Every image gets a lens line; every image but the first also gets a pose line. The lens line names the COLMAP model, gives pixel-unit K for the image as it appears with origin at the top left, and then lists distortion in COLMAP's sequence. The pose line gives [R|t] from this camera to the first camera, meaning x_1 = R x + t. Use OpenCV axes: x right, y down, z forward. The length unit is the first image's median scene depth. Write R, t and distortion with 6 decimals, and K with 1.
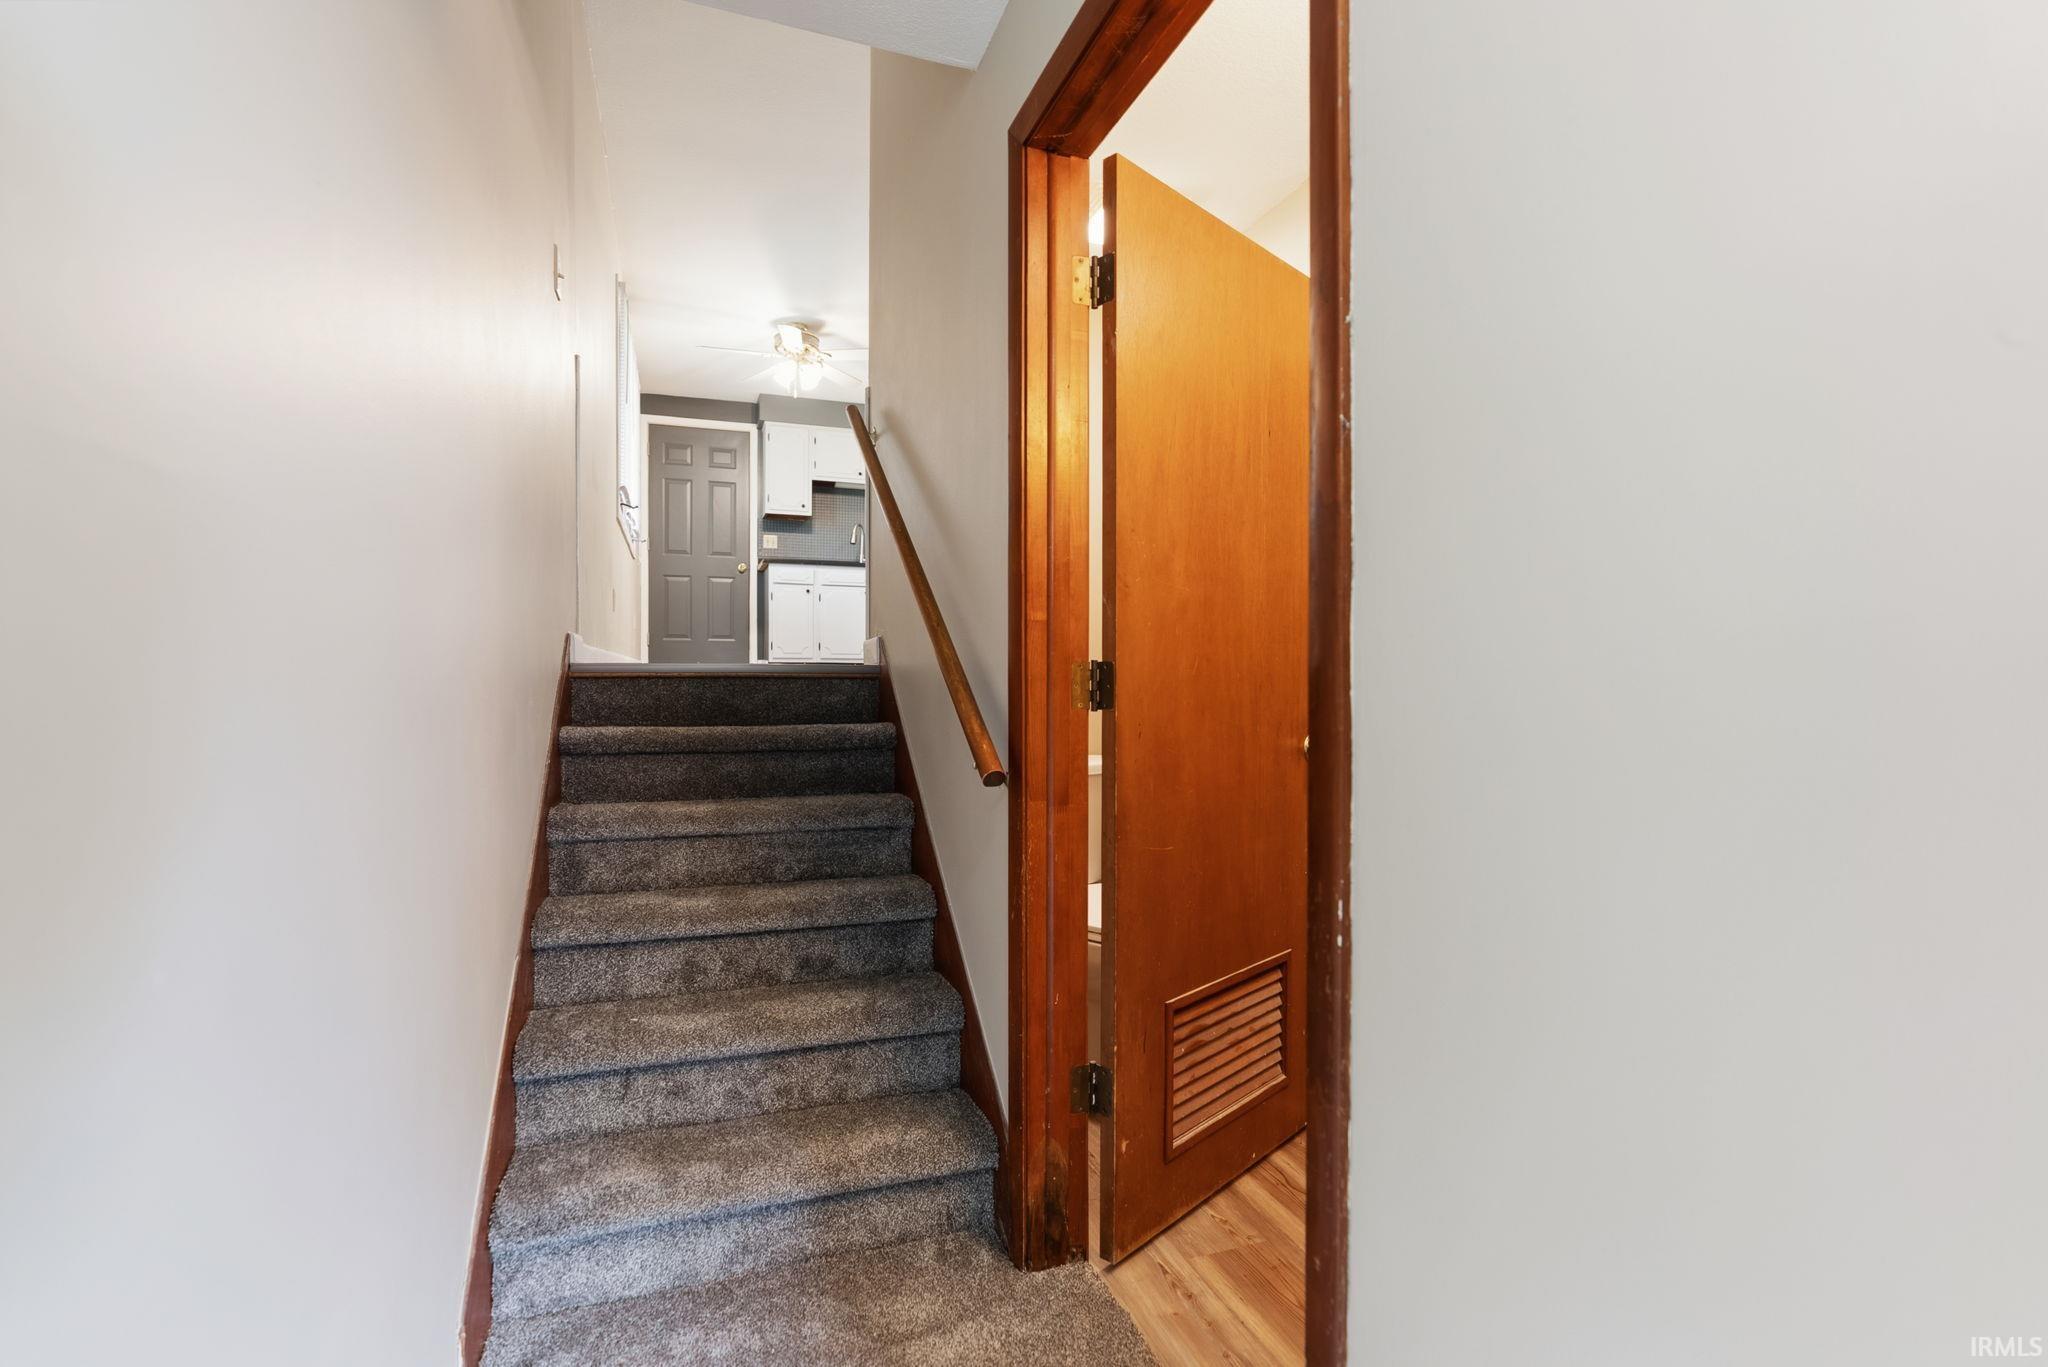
lens RADIAL K [[932.2, 0, 1019.8], [0, 932.2, 689.0], [0, 0, 1]] dist [-0.003948, -0.000123]
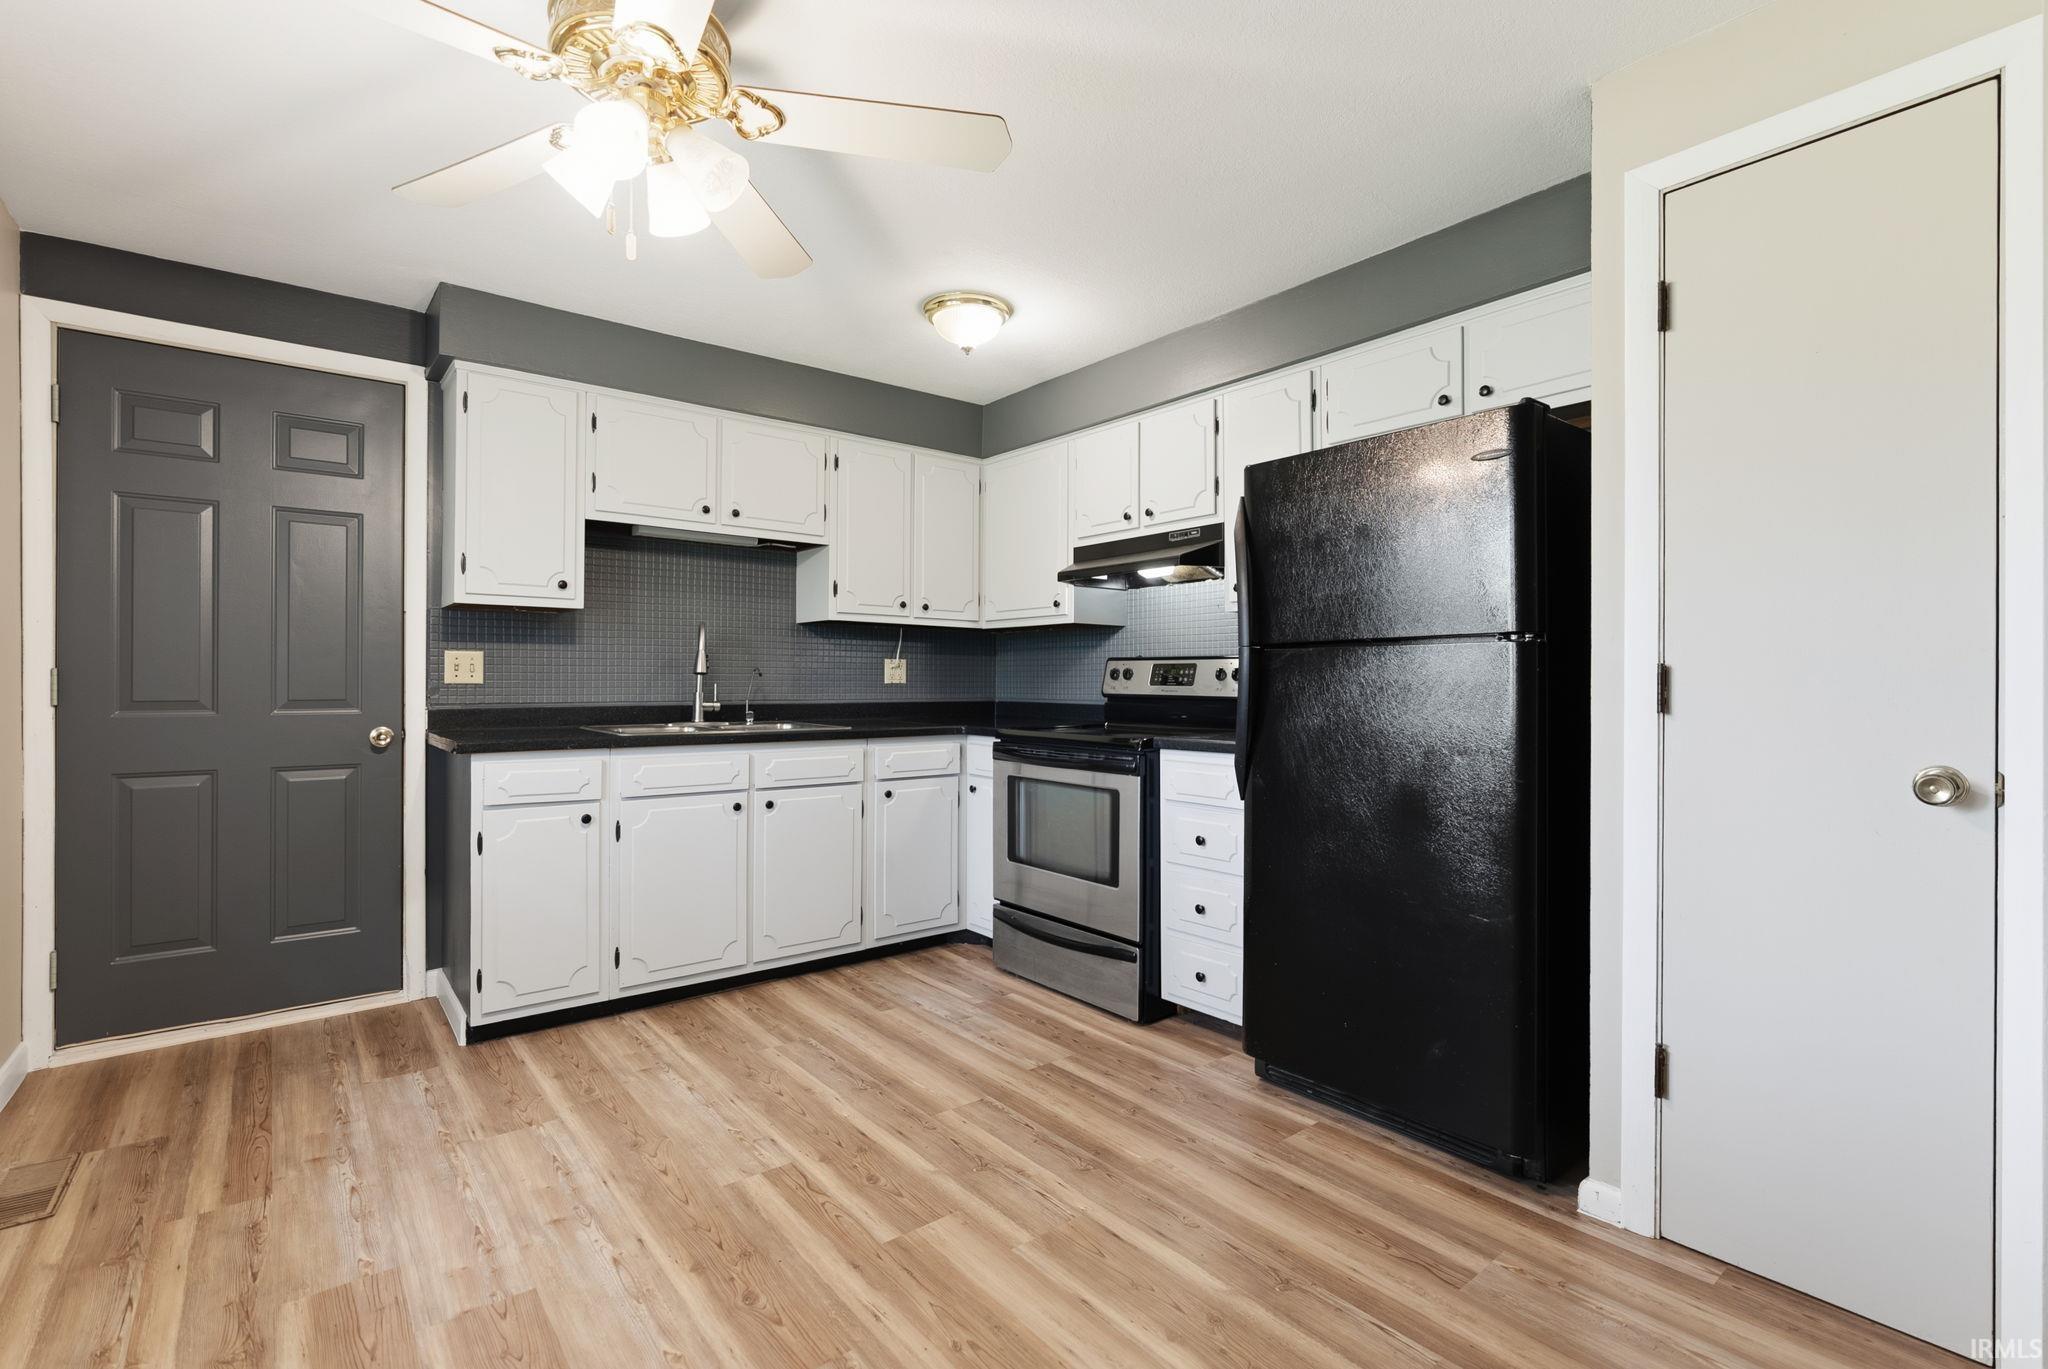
lens RADIAL K [[912.8, 0, 1024.0], [0, 912.8, 684.5], [0, 0, 1]] dist [-0.005493, -0.000040]
pose [[0.943958, -0.000553, 0.330066, -0.173667], [0.003778, 0.999951, -0.009129, -0.148805], [-0.330045, 0.009865, 0.943914, 0.565556]]
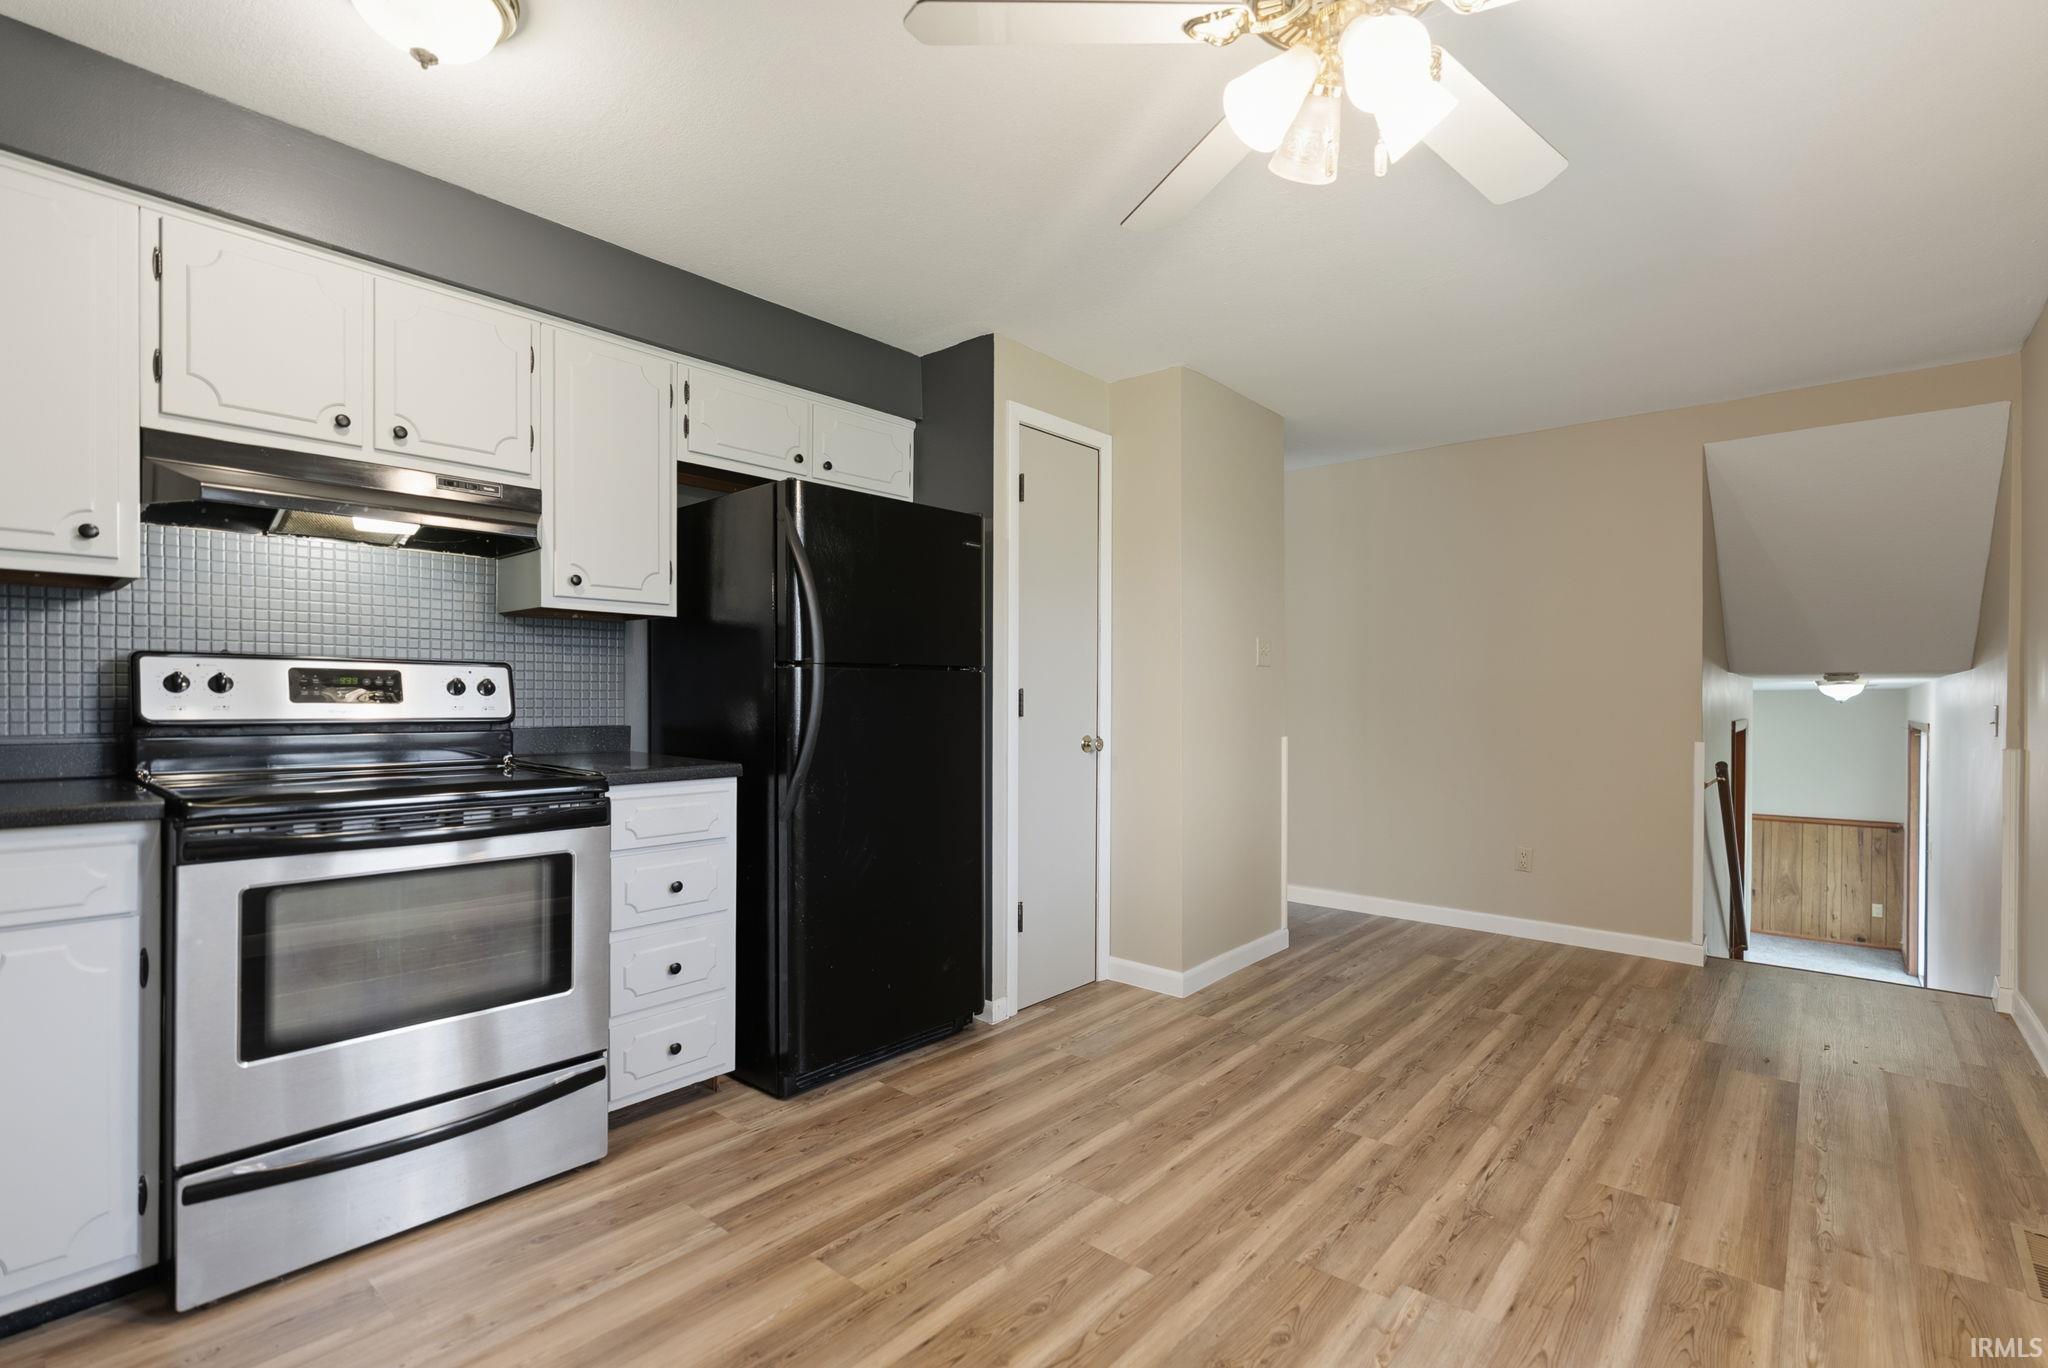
lens RADIAL K [[939.7, 0, 1021.4], [0, 939.7, 705.1], [0, 0, 1]] dist [-0.002405, -0.000141]
pose [[-0.480066, -0.010206, 0.877173, -0.313628], [0.005333, 0.999880, 0.014552, -0.154524], [-0.877216, 0.011663, -0.479954, 0.921788]]
